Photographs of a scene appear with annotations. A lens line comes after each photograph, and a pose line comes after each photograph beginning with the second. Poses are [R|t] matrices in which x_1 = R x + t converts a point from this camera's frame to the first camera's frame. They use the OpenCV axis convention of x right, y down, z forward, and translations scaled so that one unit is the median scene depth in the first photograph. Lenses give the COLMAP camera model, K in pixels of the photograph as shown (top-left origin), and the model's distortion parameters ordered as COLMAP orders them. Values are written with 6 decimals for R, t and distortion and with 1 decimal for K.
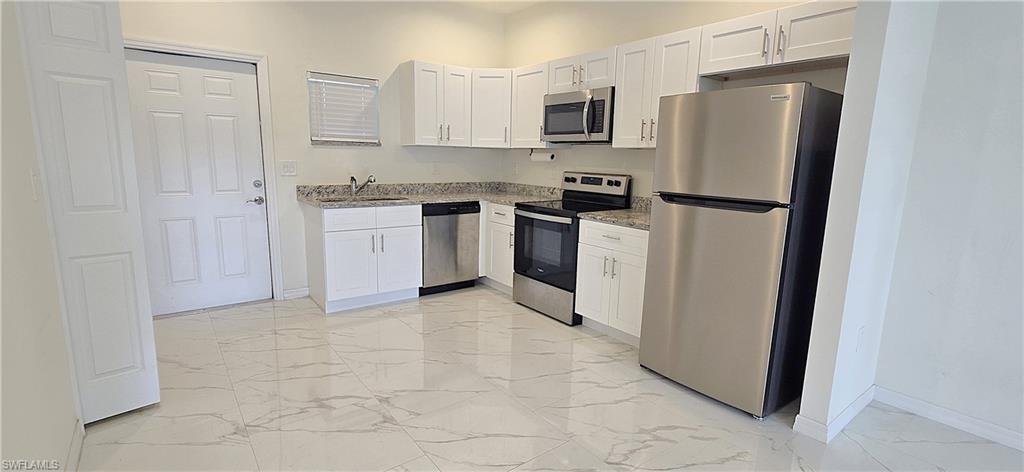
lens RADIAL K [[465.6, 0, 512.0], [0, 465.6, 236.0], [0, 0, 1]] dist [0.002875, 0.000028]
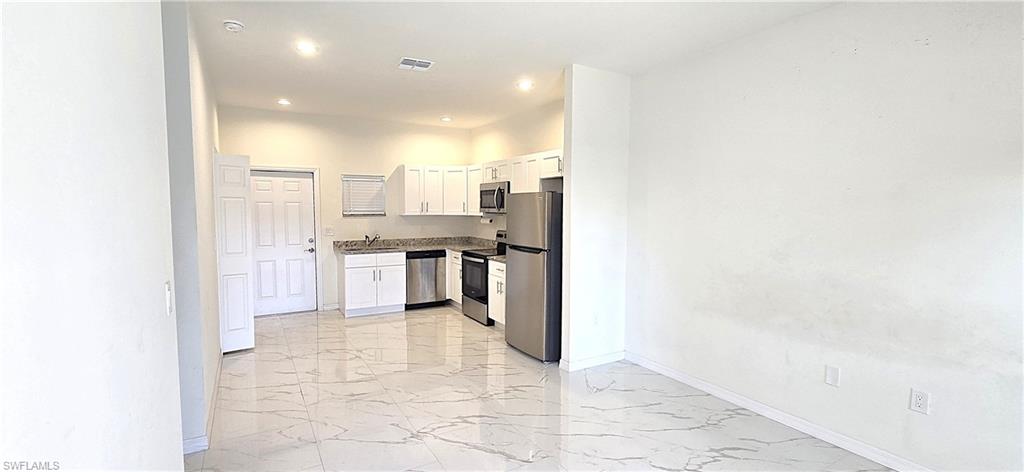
lens RADIAL K [[465.6, 0, 512.0], [0, 465.6, 236.0], [0, 0, 1]] dist [0.002875, 0.000028]
pose [[0.991361, -0.010927, -0.130708, 0.387105], [-0.003058, 0.994327, -0.106320, 0.048502], [0.131129, 0.105801, 0.985704, -0.558127]]
